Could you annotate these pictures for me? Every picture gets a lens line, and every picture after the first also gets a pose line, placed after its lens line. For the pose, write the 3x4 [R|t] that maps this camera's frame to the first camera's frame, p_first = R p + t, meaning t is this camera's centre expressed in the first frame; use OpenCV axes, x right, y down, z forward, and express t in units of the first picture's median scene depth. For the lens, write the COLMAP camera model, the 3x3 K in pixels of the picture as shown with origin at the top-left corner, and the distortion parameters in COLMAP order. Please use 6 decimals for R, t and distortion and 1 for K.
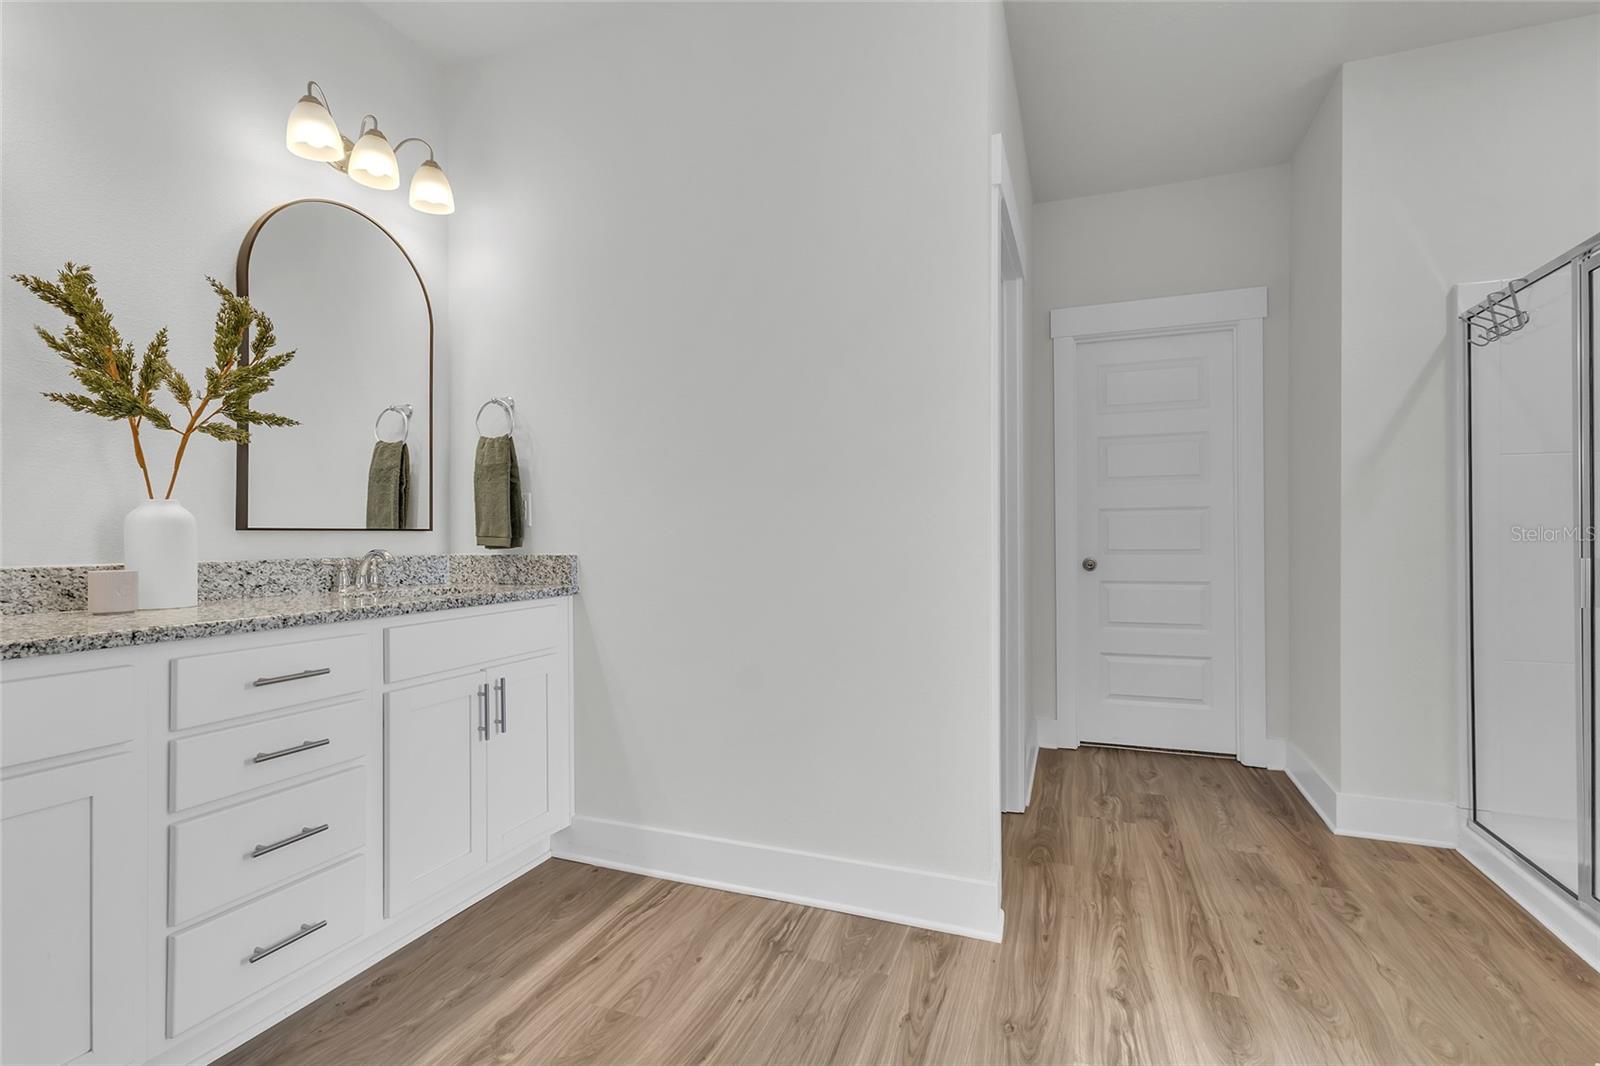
lens RADIAL K [[746.3, 0, 789.0], [0, 746.3, 557.3], [0, 0, 1]] dist [0.009948, -0.001645]
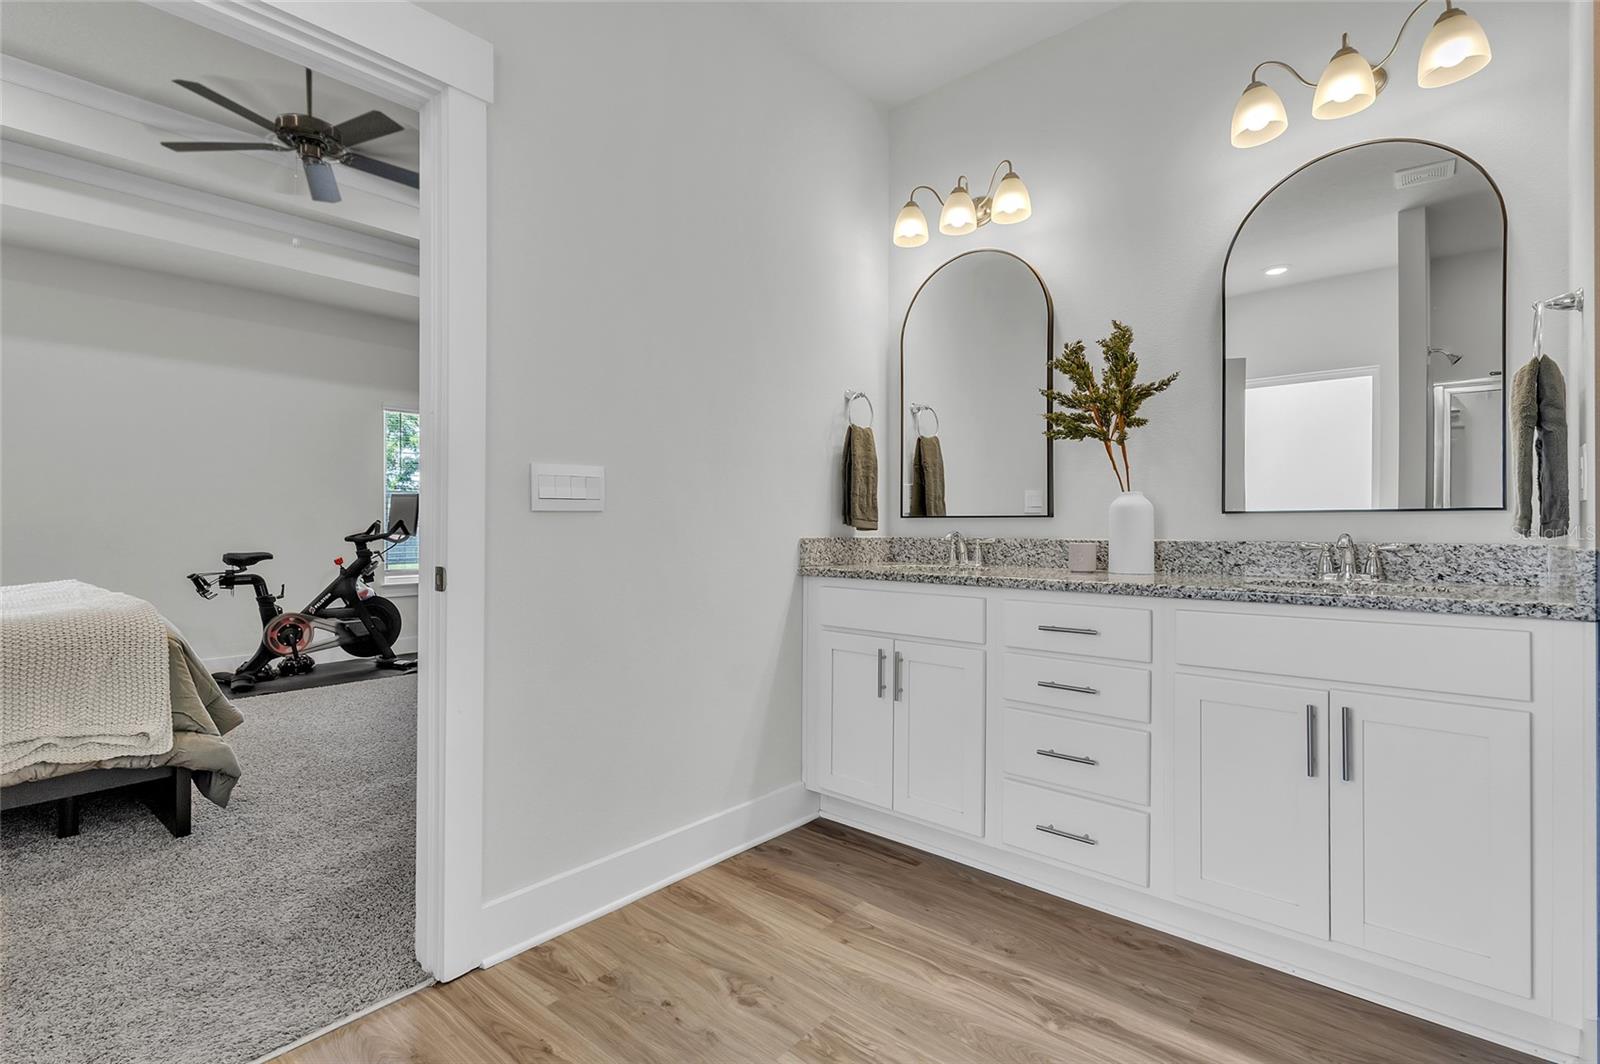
lens RADIAL K [[746.3, 0, 780.0], [0, 746.3, 543.7], [0, 0, 1]] dist [0.009948, -0.001645]
pose [[-0.349733, 0.028492, -0.936416, 0.537437], [-0.022275, 0.999002, 0.038715, -0.019671], [0.936585, 0.034398, -0.348749, 0.758433]]
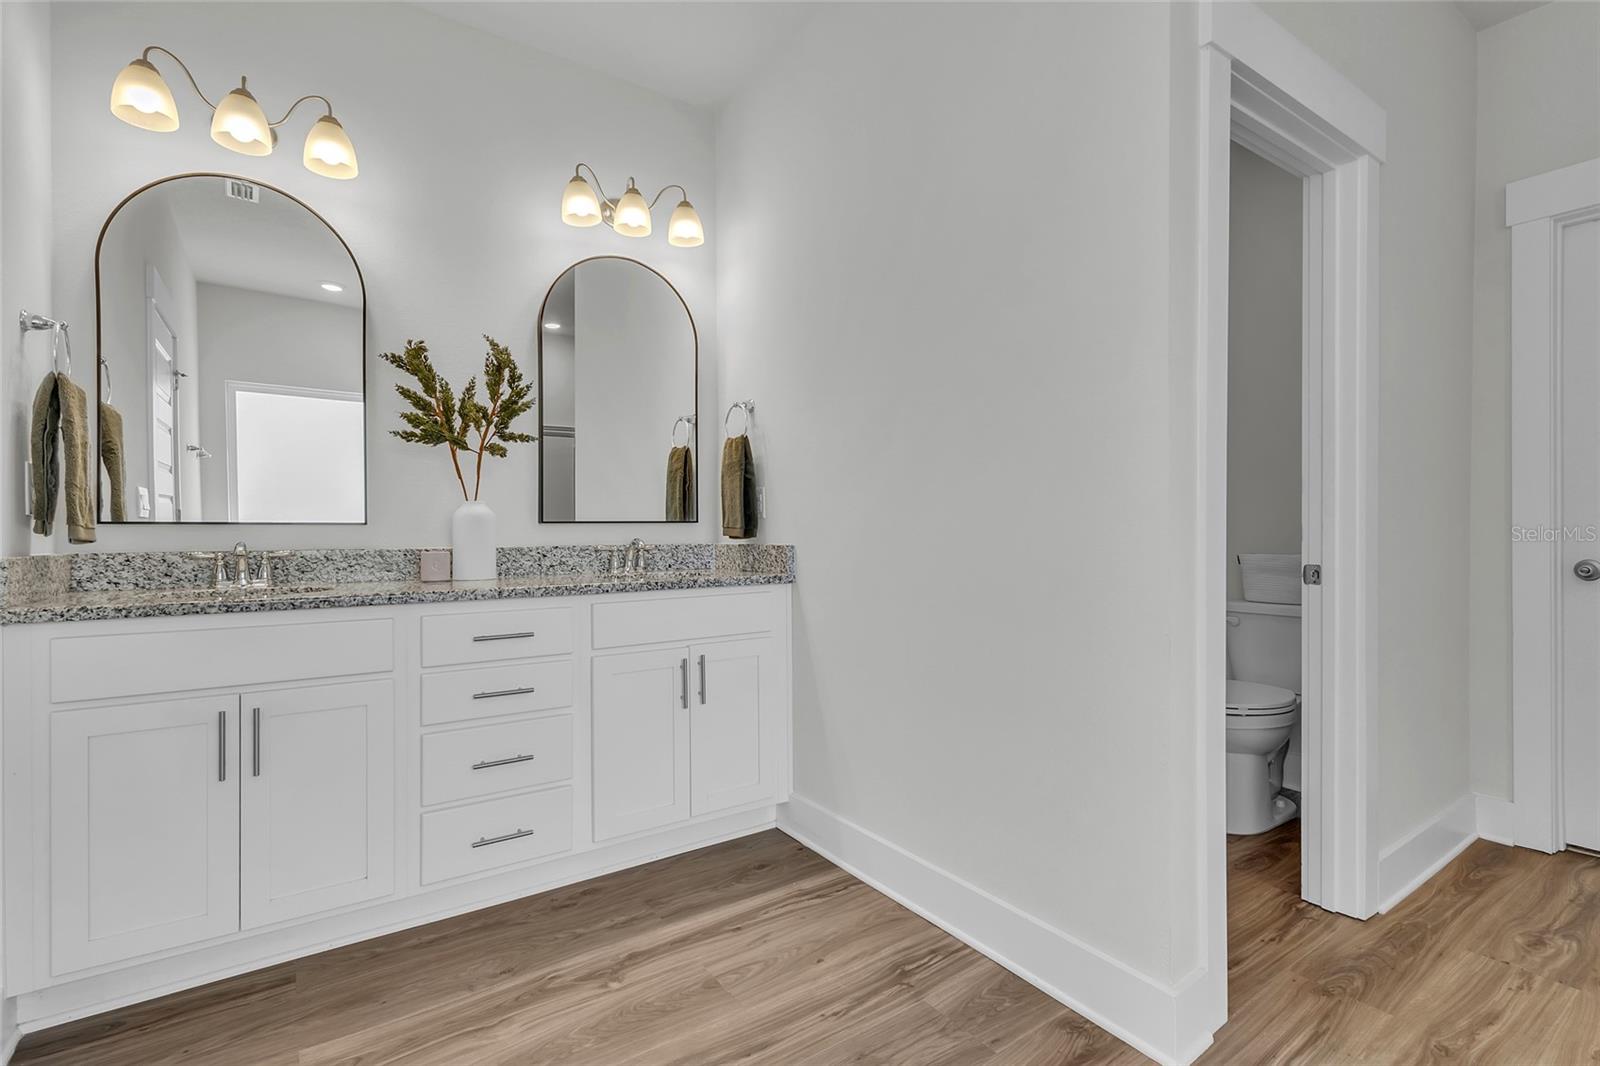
lens RADIAL K [[746.3, 0, 796.5], [0, 746.3, 553.7], [0, 0, 1]] dist [0.009948, -0.001645]
pose [[0.828257, 0.020722, -0.559966, 0.368240], [-0.015188, 0.999779, 0.014532, -0.007849], [0.560143, -0.003531, 0.828388, 0.164851]]
